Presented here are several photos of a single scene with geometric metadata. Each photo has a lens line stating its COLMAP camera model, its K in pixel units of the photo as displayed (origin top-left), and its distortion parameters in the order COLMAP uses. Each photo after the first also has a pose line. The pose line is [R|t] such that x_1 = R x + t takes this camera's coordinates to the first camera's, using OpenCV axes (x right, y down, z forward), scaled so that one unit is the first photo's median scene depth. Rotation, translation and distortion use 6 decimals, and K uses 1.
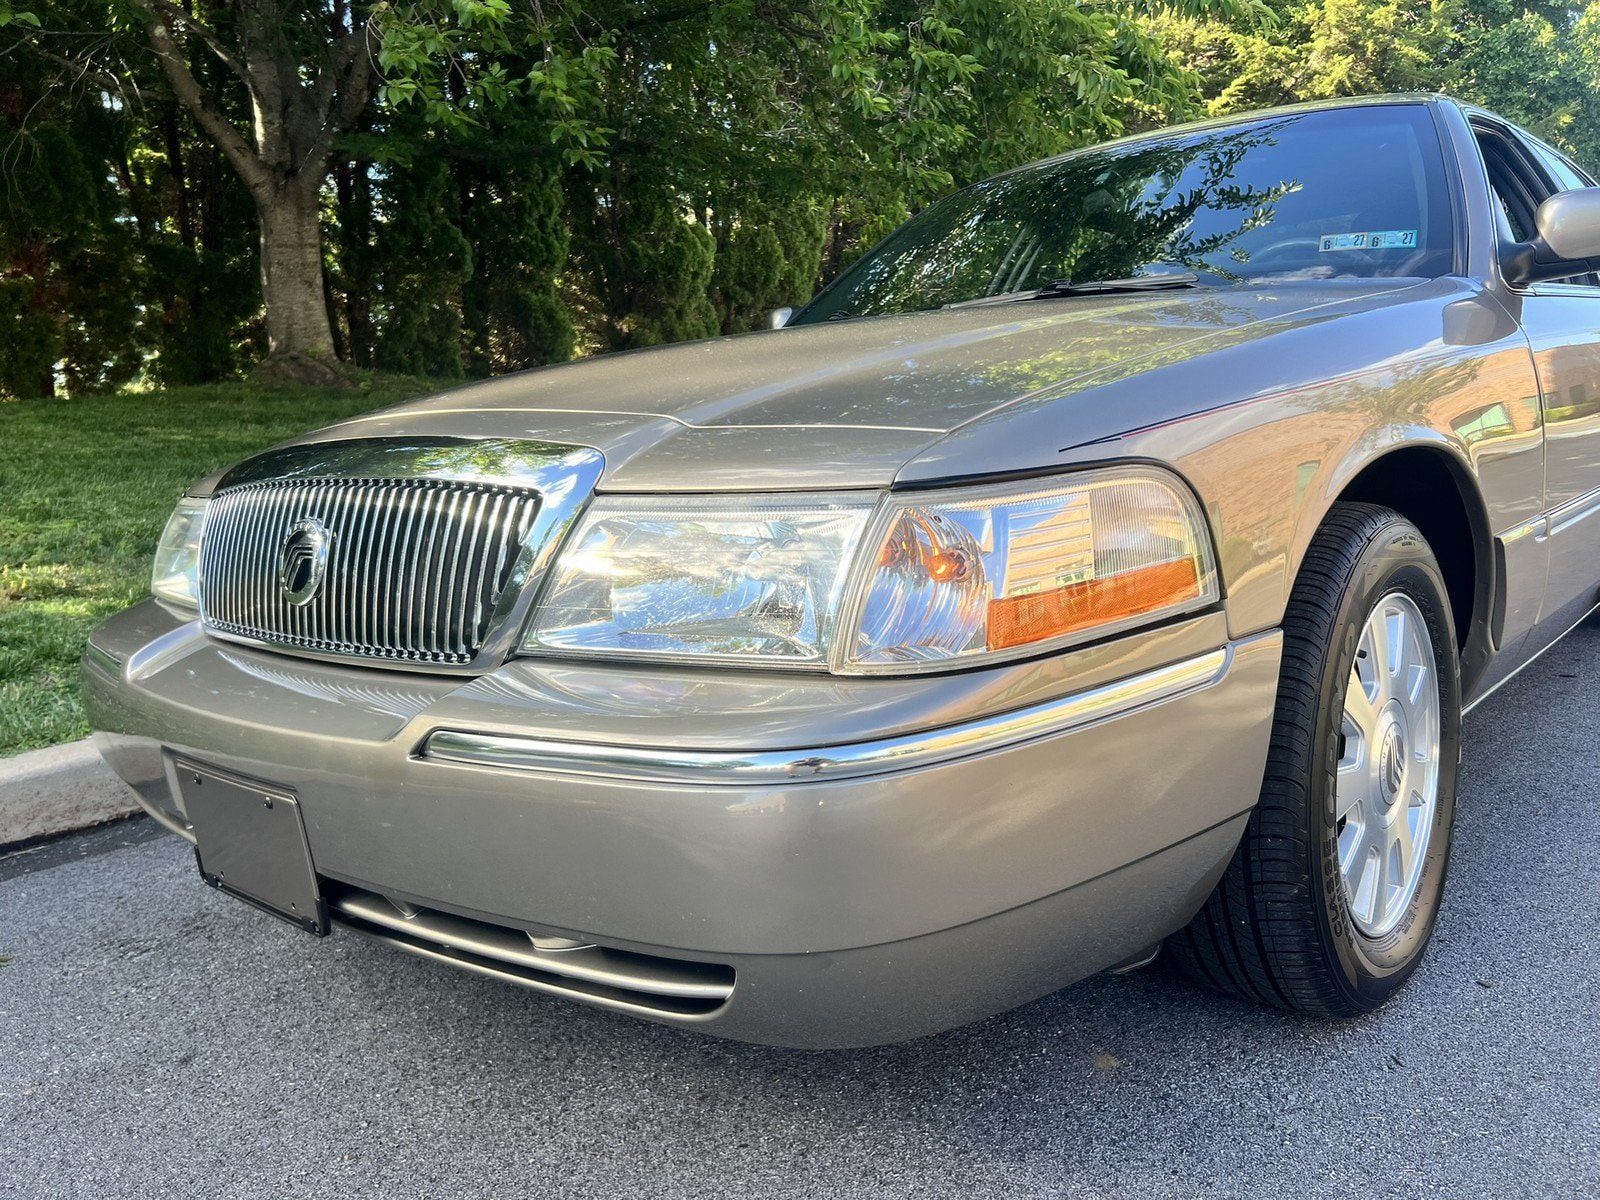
lens RADIAL K [[1228.7, 0, 802.9], [0, 1228.7, 596.7], [0, 0, 1]] dist [0.058249, -0.075202]
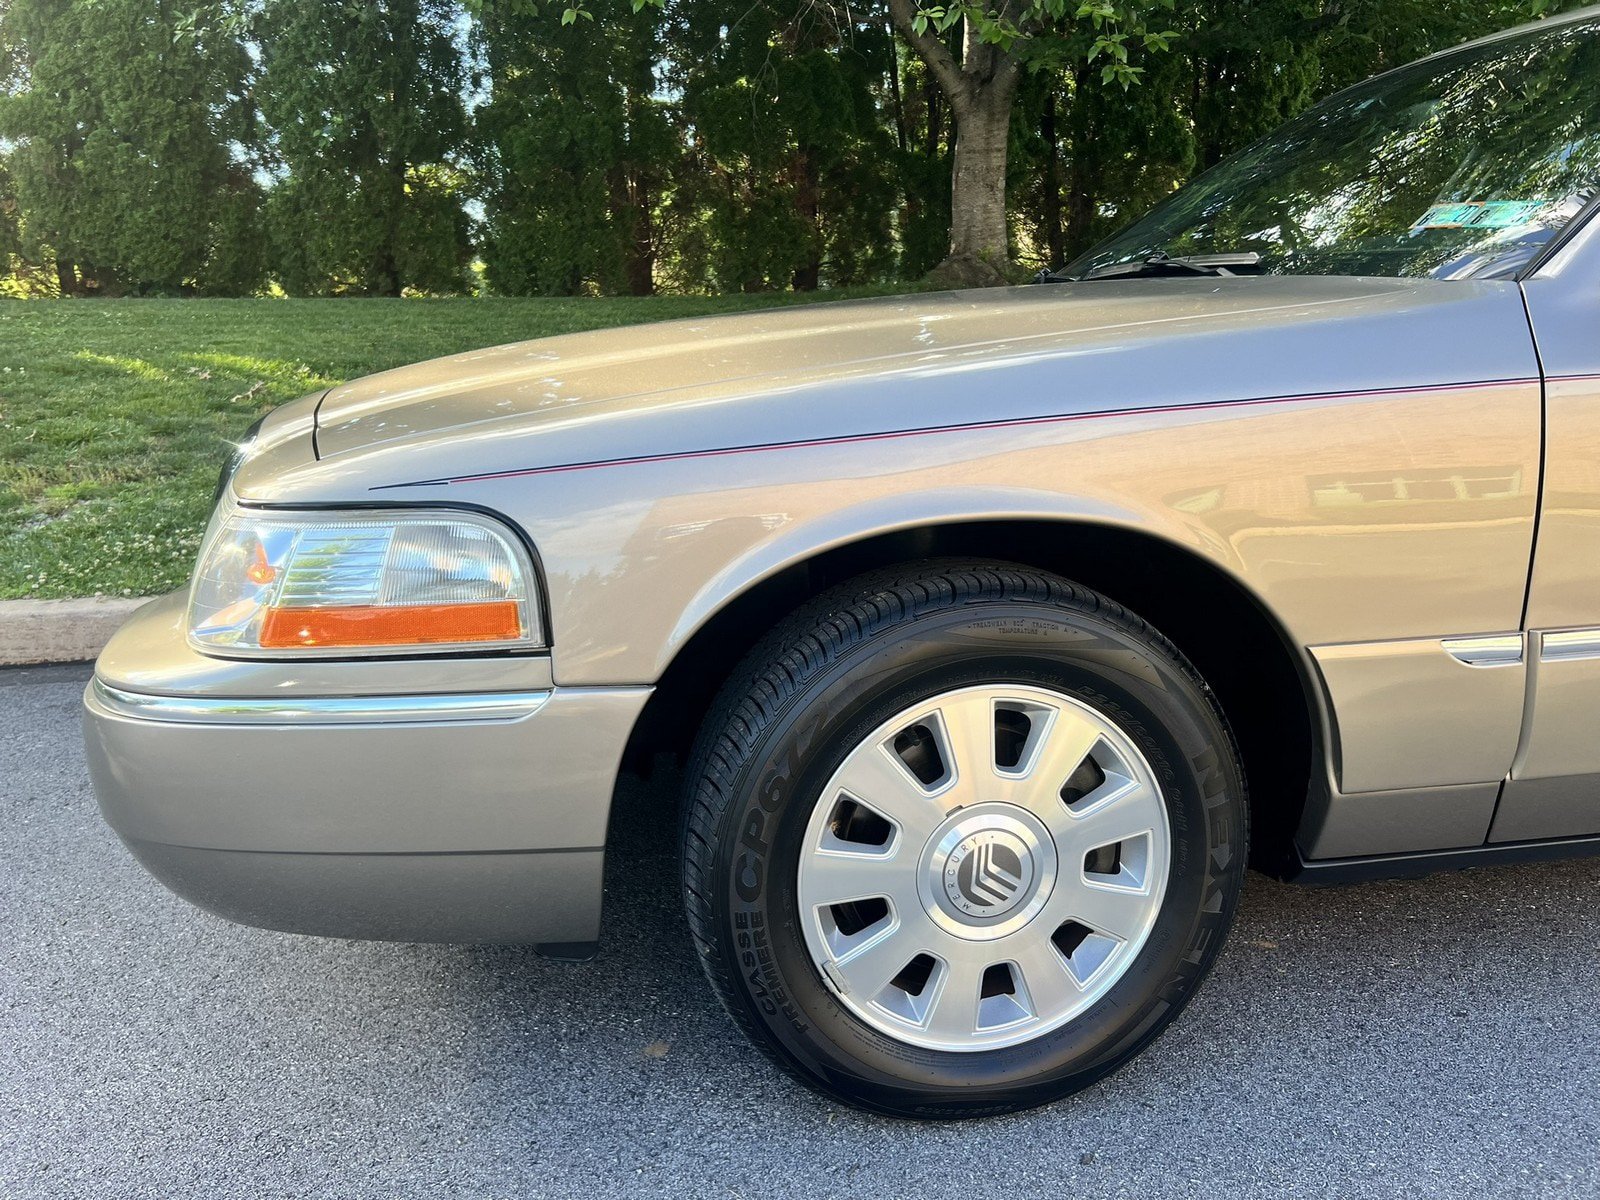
lens RADIAL K [[1233.0, 0, 775.7], [0, 1233.0, 606.1], [0, 0, 1]] dist [0.009831, -0.001039]
pose [[0.779072, 0.188542, -0.597912, 0.827081], [-0.127584, 0.981430, 0.143238, -0.153033], [0.613815, -0.035309, 0.788660, 0.223542]]
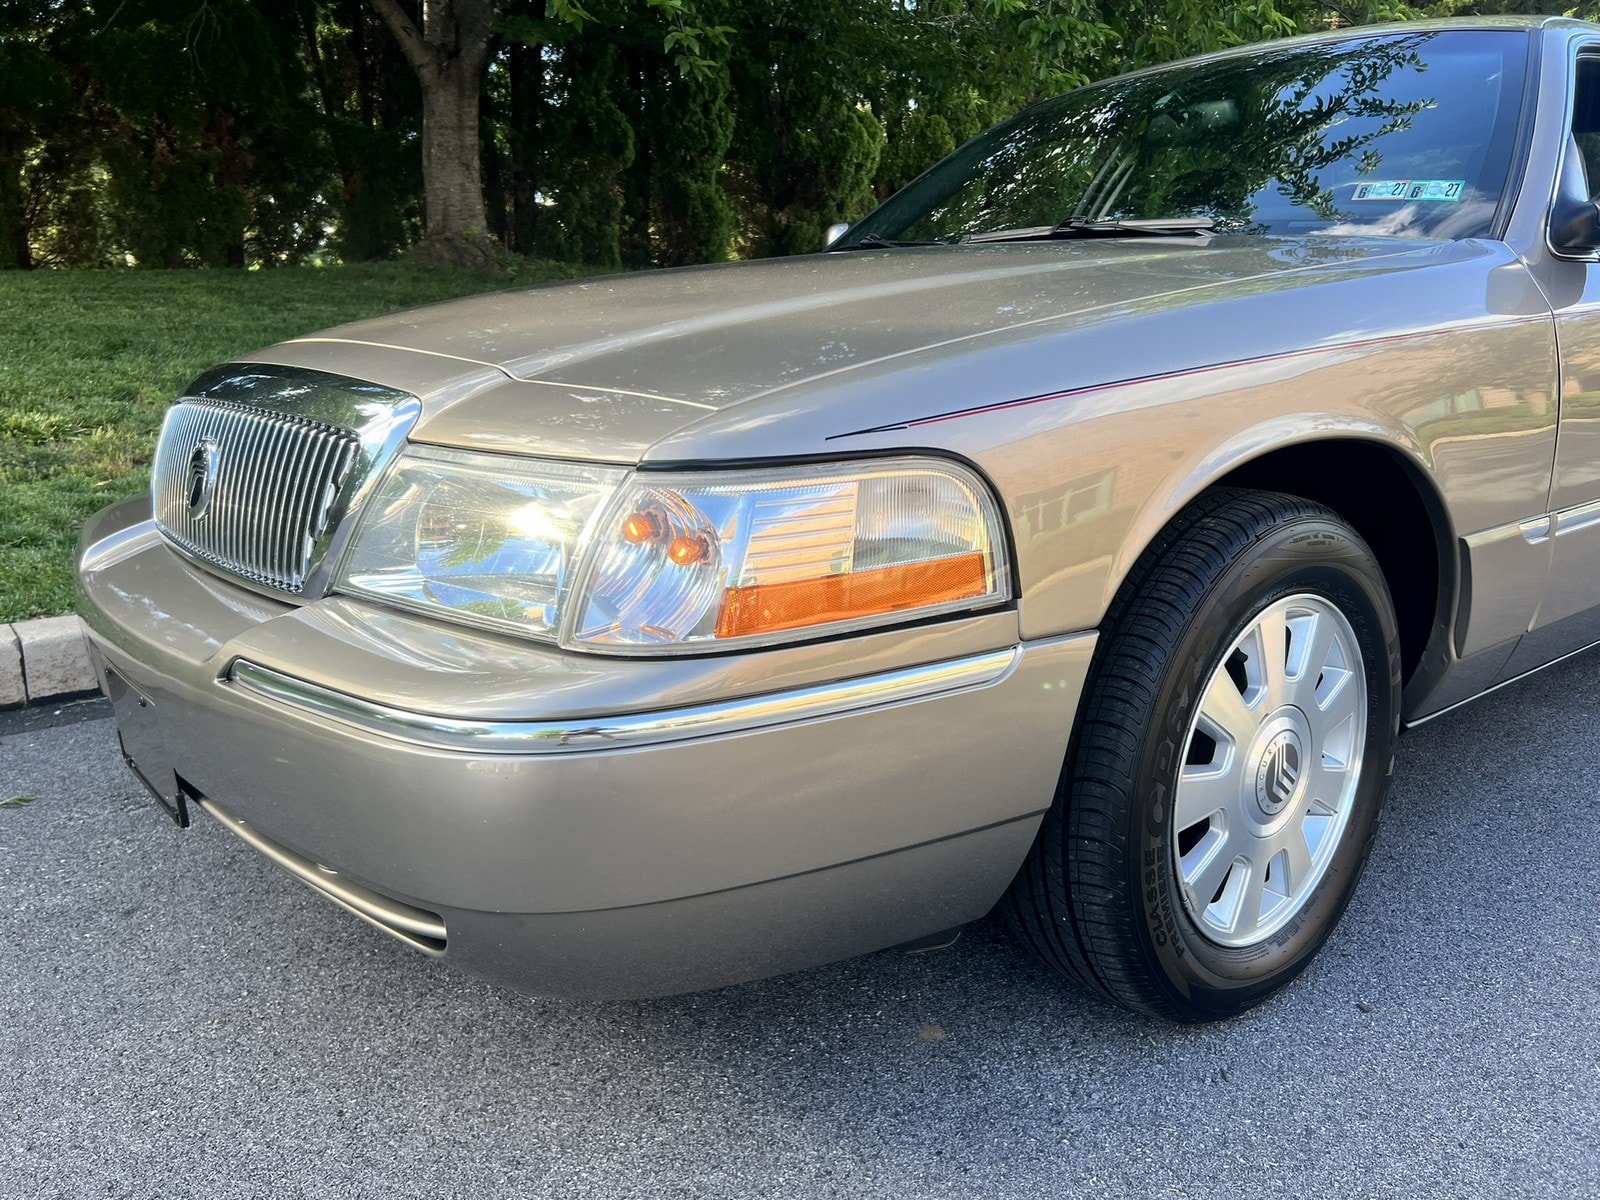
lens RADIAL K [[1237.4, 0, 780.1], [0, 1237.4, 599.9], [0, 0, 1]] dist [0.012059, -0.001910]
pose [[0.984651, 0.089107, -0.150075, 0.226045], [-0.075889, 0.992898, 0.091620, -0.053143], [0.157173, -0.078825, 0.984420, 0.016498]]
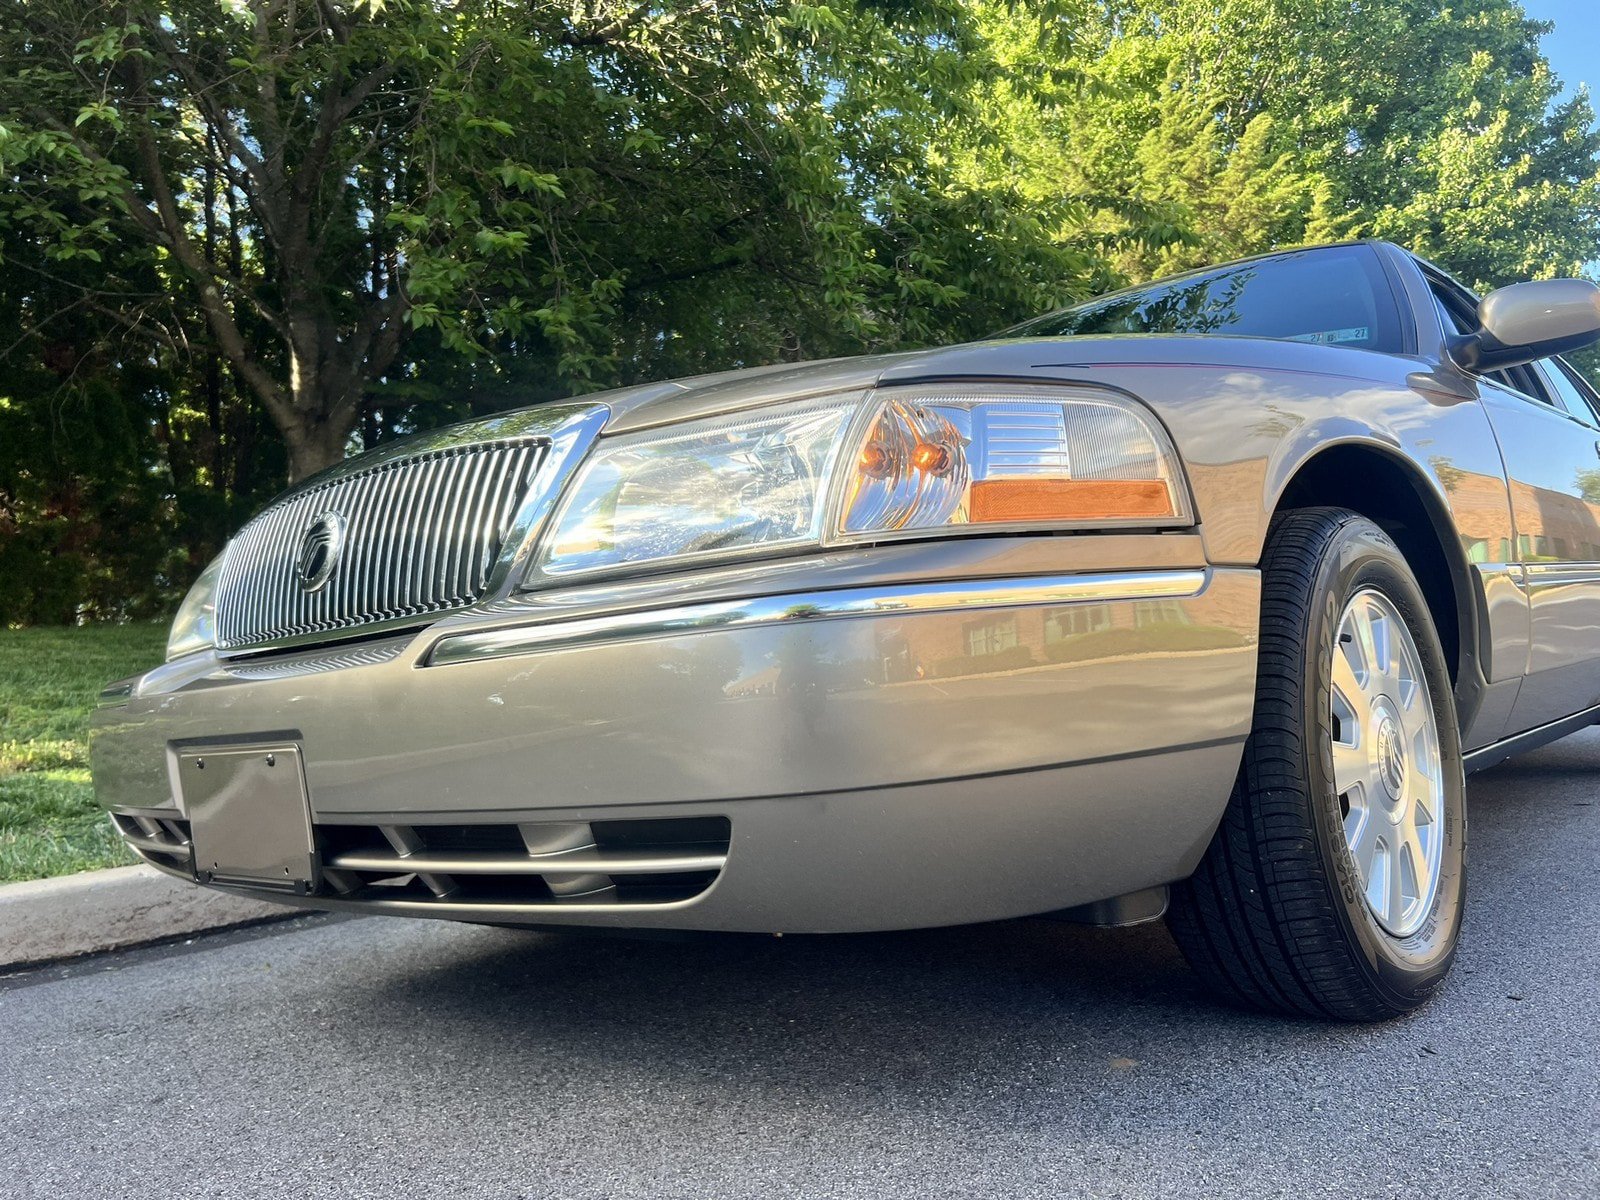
lens RADIAL K [[1228.7, 0, 802.9], [0, 1228.7, 596.7], [0, 0, 1]] dist [0.058249, -0.075202]
pose [[0.999900, -0.013634, -0.003817, 0.006368], [0.012500, 0.976686, -0.214308, 0.210863], [0.006650, 0.214239, 0.976759, -0.008115]]
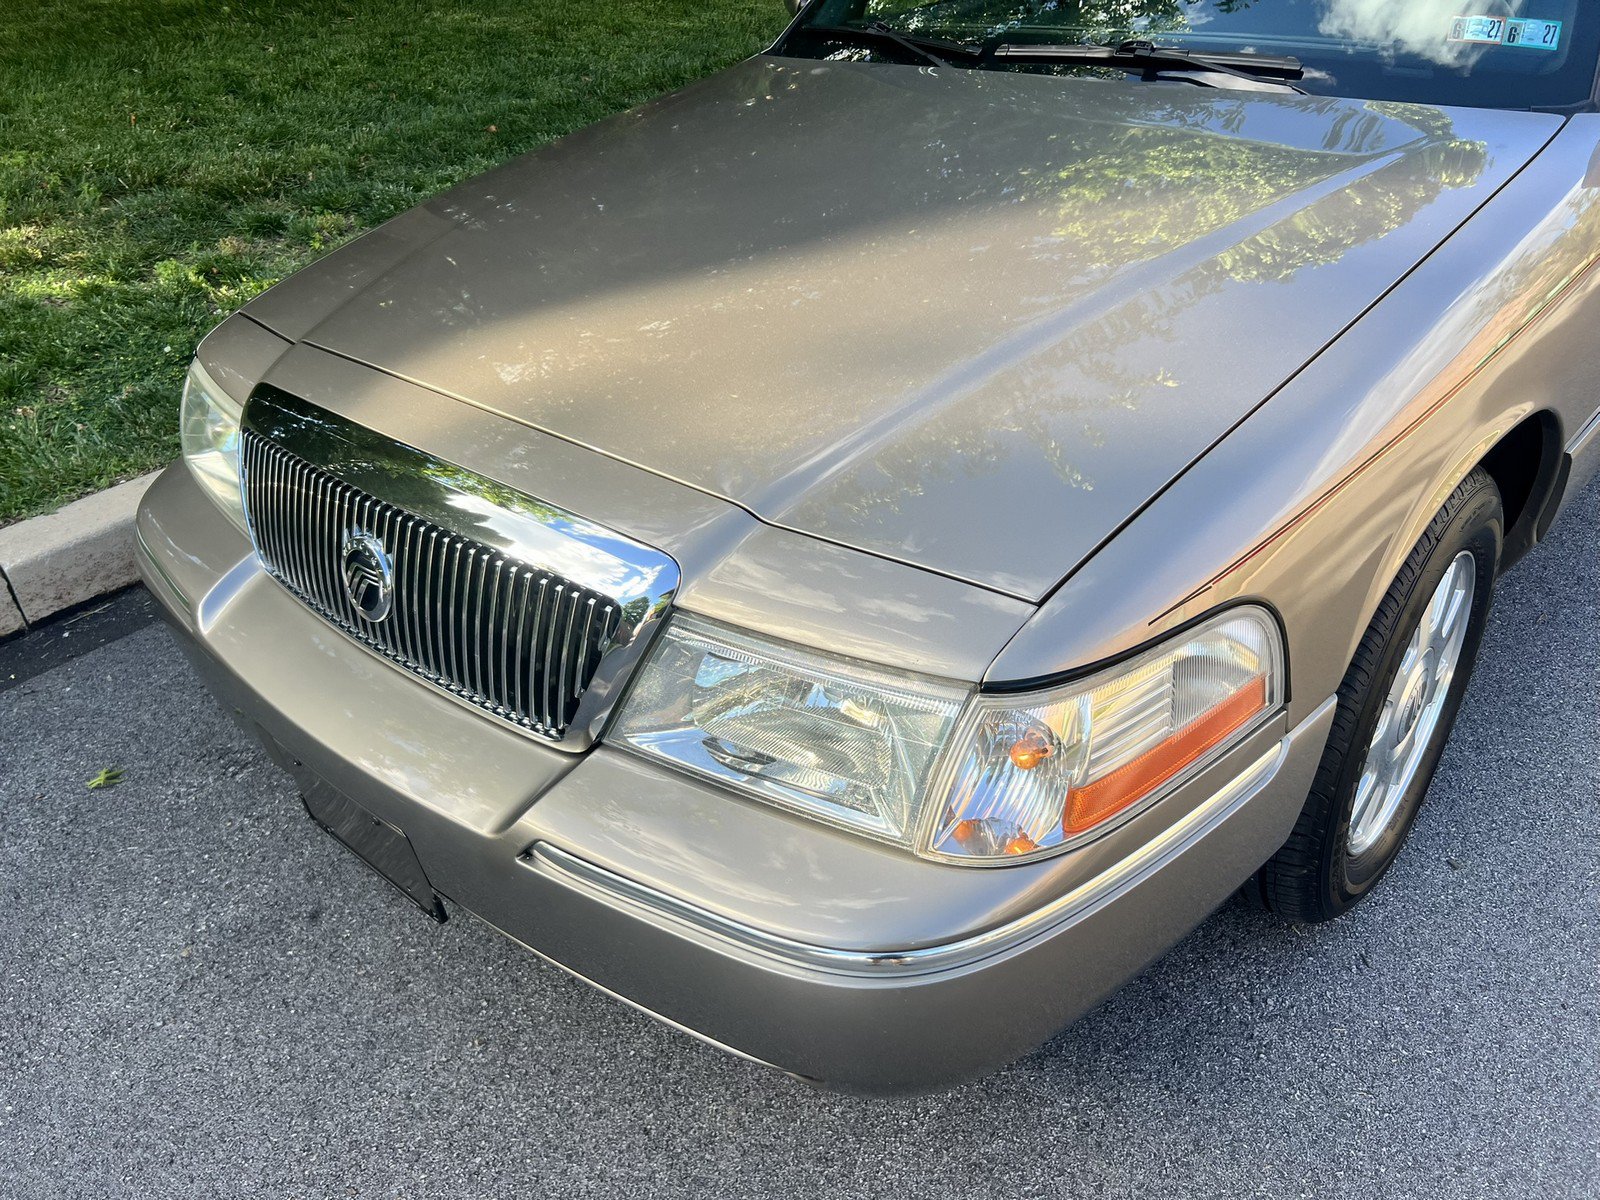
lens RADIAL K [[1235.6, 0, 793.5], [0, 1235.6, 604.4], [0, 0, 1]] dist [0.016951, -0.013785]
pose [[0.999999, -0.000232, 0.001557, -0.054396], [-0.000422, 0.913502, 0.406833, -0.368166], [-0.001517, -0.406834, 0.913501, 0.067006]]
